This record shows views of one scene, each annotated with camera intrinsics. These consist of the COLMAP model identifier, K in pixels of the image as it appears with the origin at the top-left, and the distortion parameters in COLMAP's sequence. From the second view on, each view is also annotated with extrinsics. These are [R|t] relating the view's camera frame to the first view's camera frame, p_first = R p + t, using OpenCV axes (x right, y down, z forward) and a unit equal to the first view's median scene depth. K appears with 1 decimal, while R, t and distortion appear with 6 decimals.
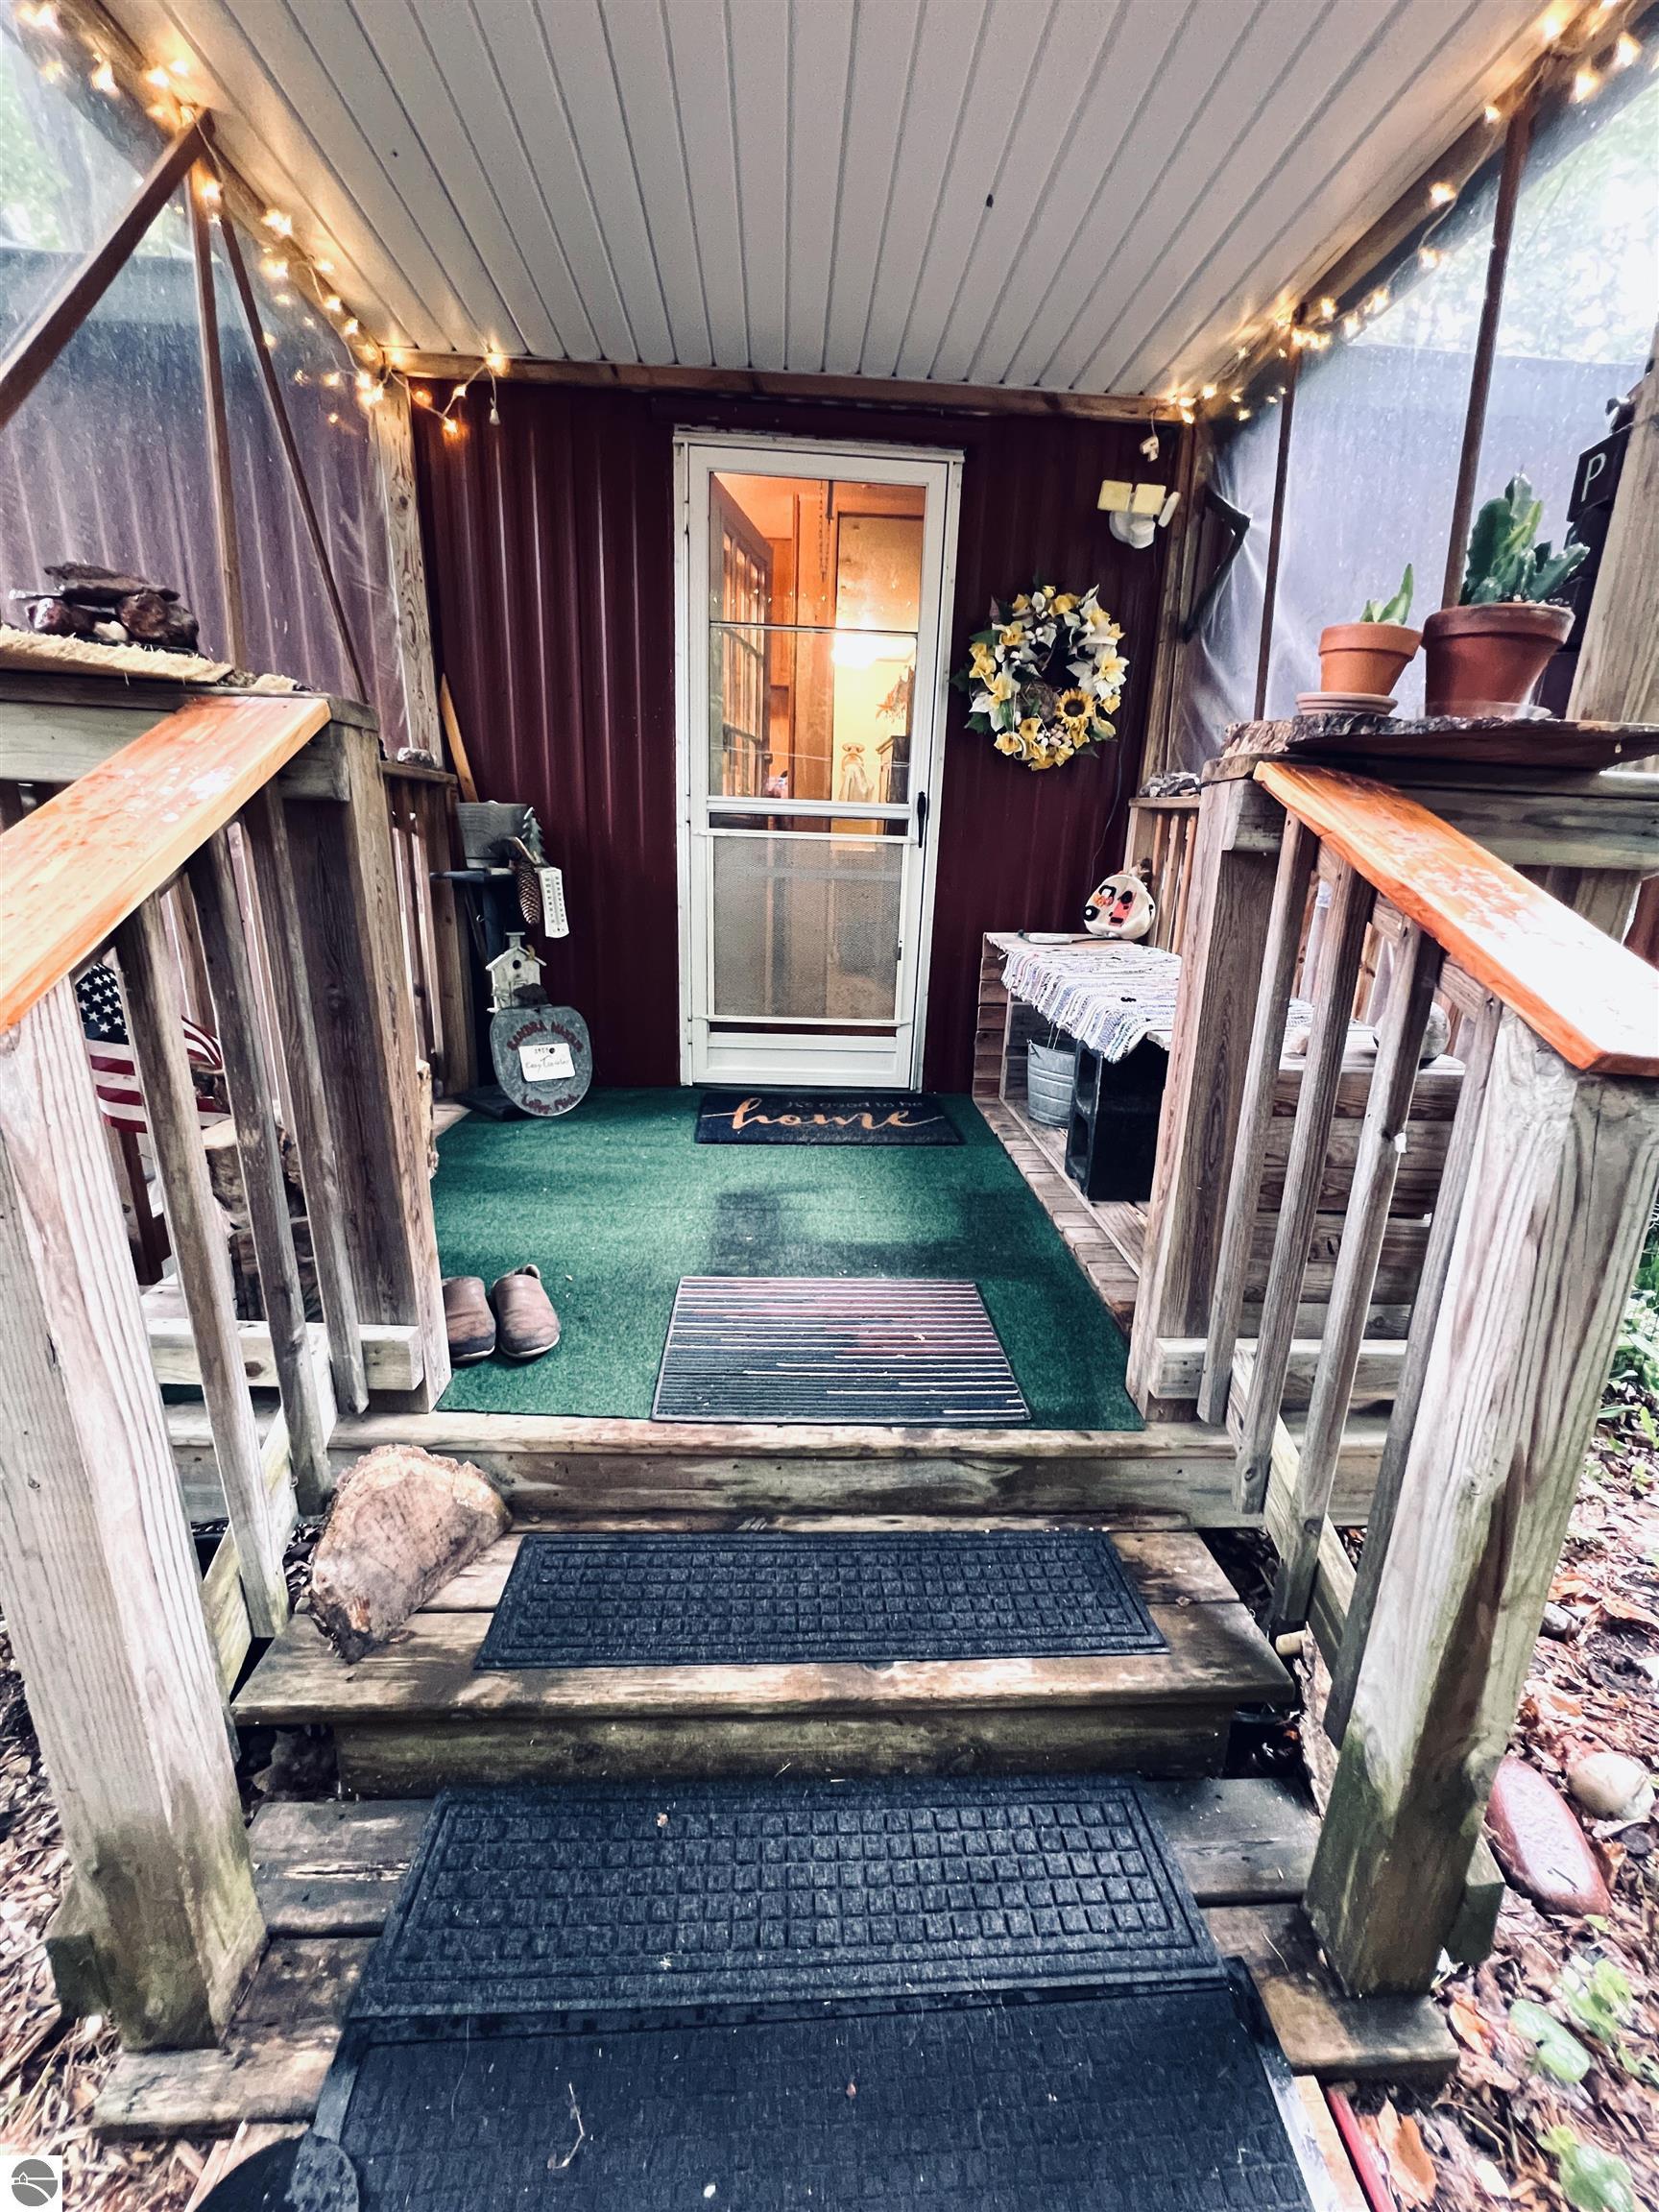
lens RADIAL K [[887.1, 0, 831.3], [0, 887.1, 1097.0], [0, 0, 1]] dist [-0.004184, 0.000264]
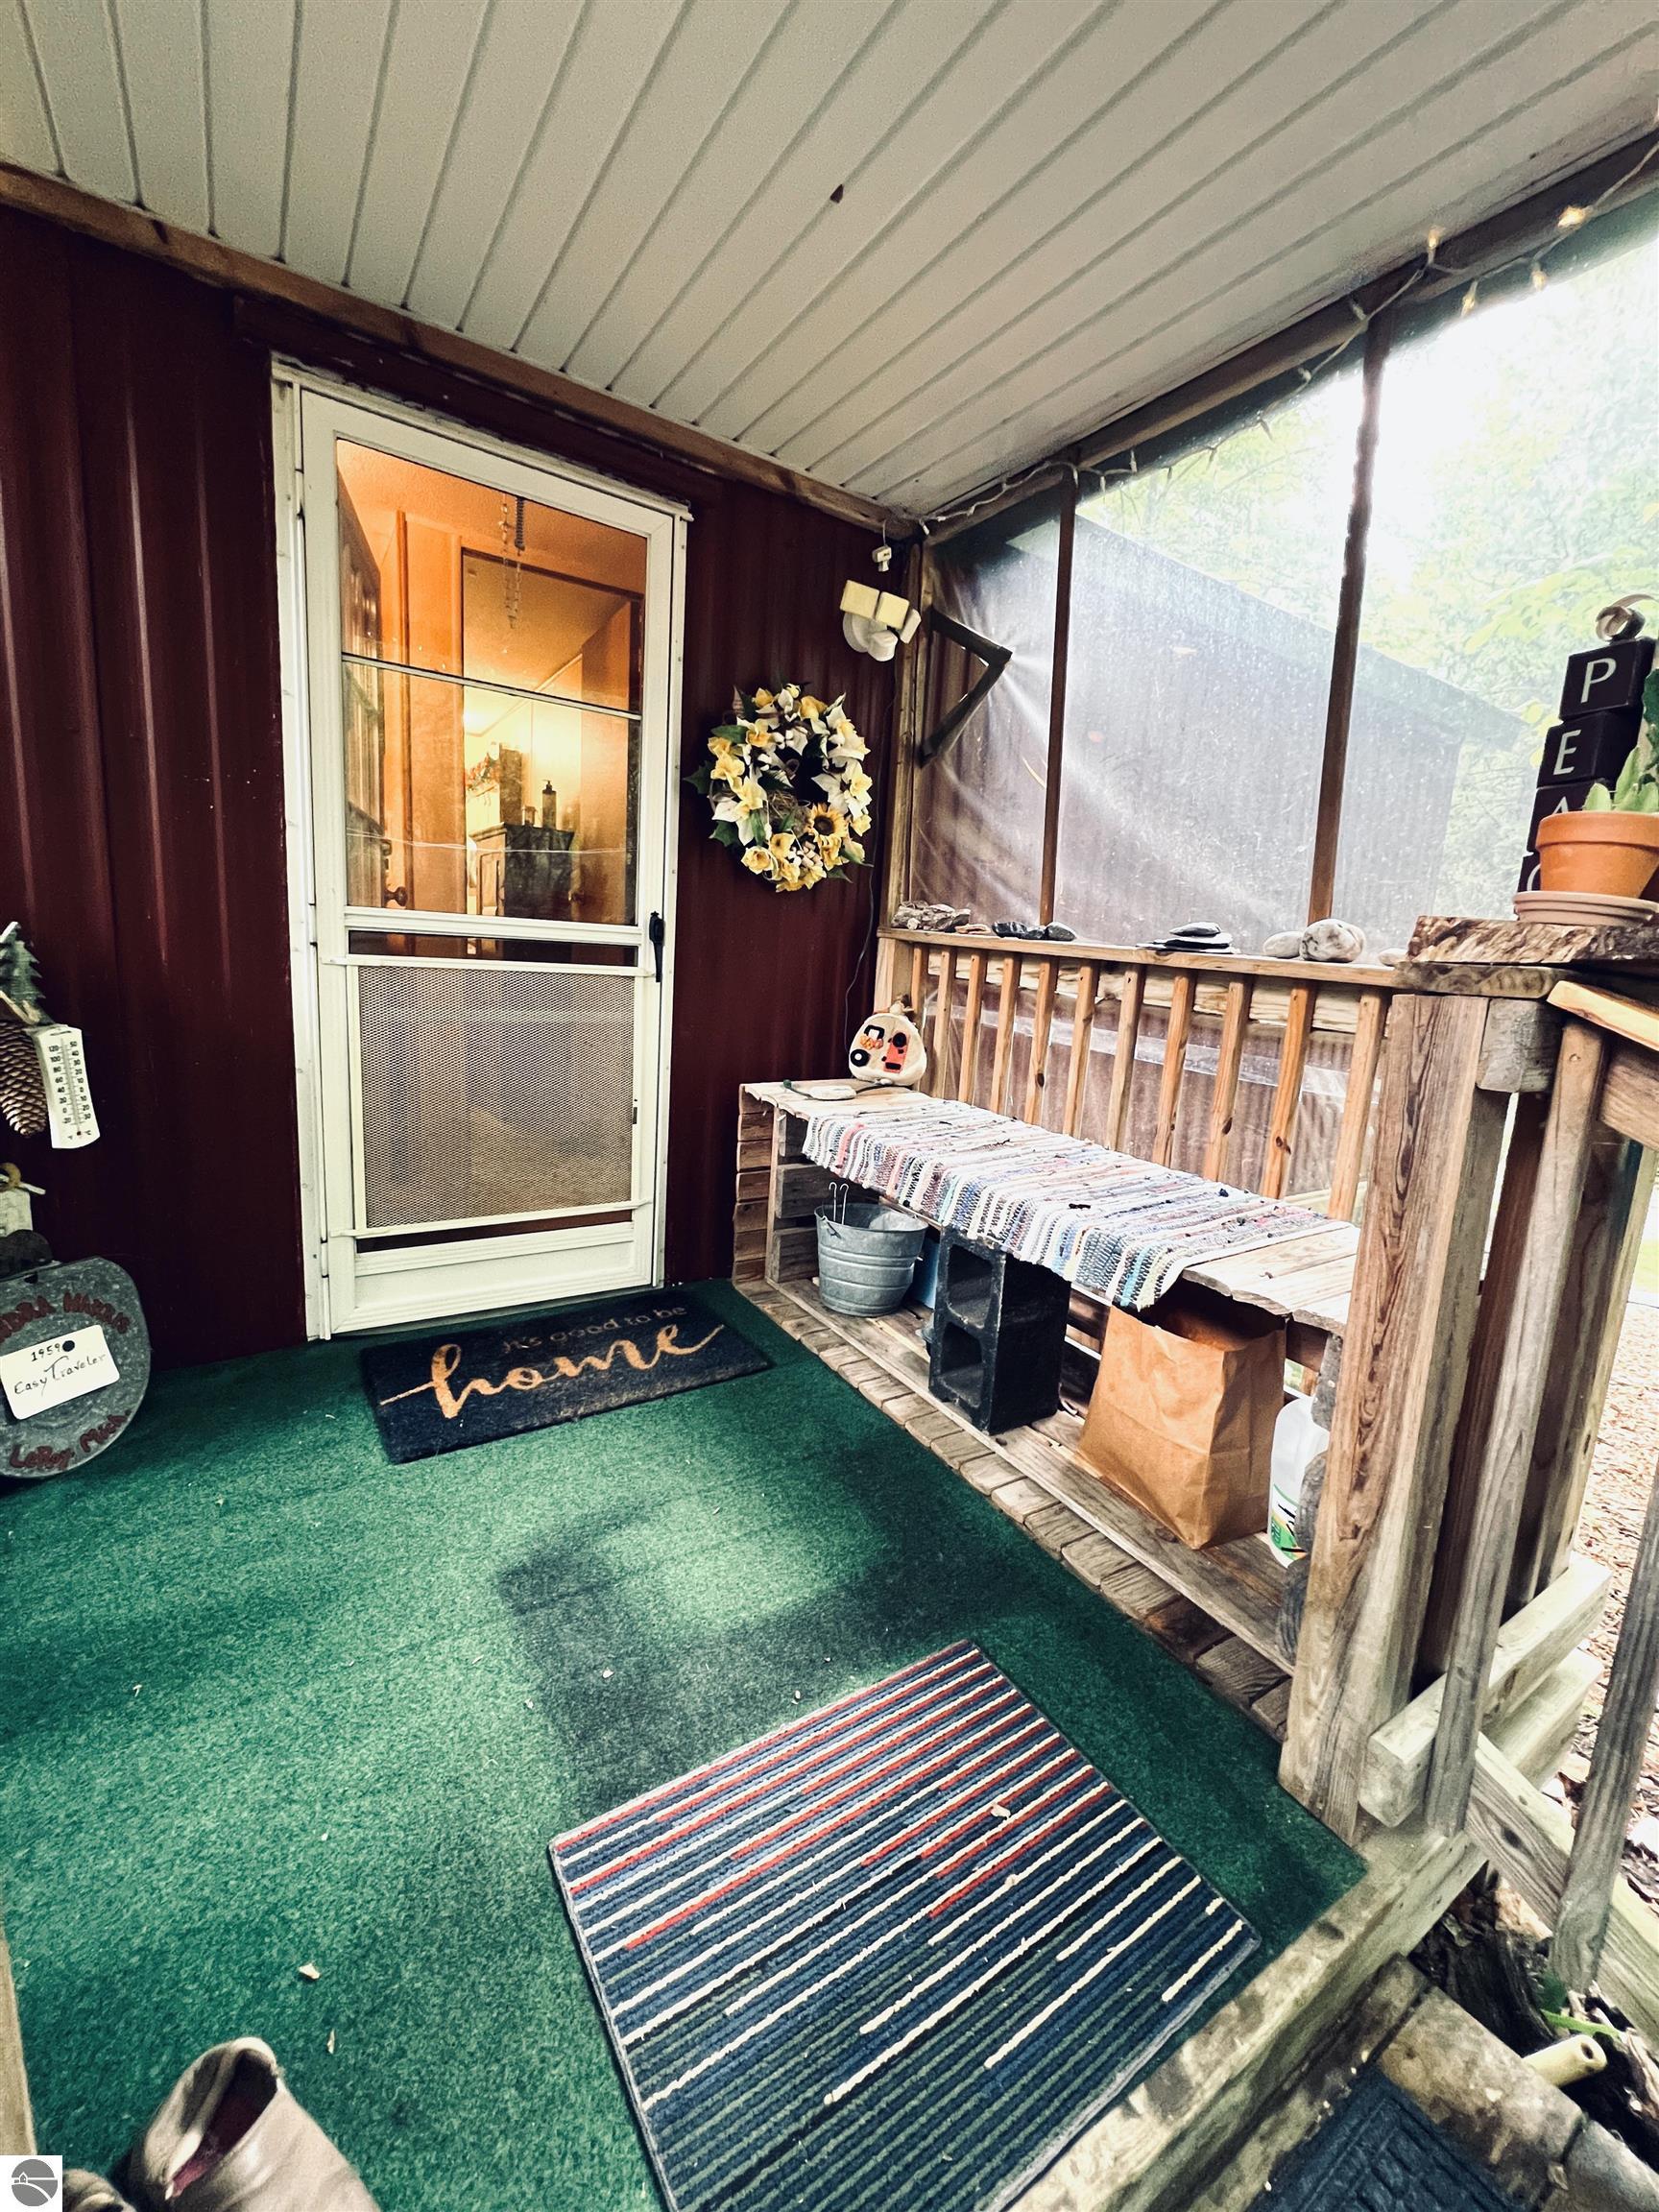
lens RADIAL K [[887.1, 0, 830.5], [0, 887.1, 1096.5], [0, 0, 1]] dist [-0.004184, 0.000264]
pose [[0.865305, -0.065707, 0.496920, -0.171251], [0.108361, 0.992449, -0.057464, -0.127155], [-0.489392, 0.103571, 0.865892, 0.277643]]
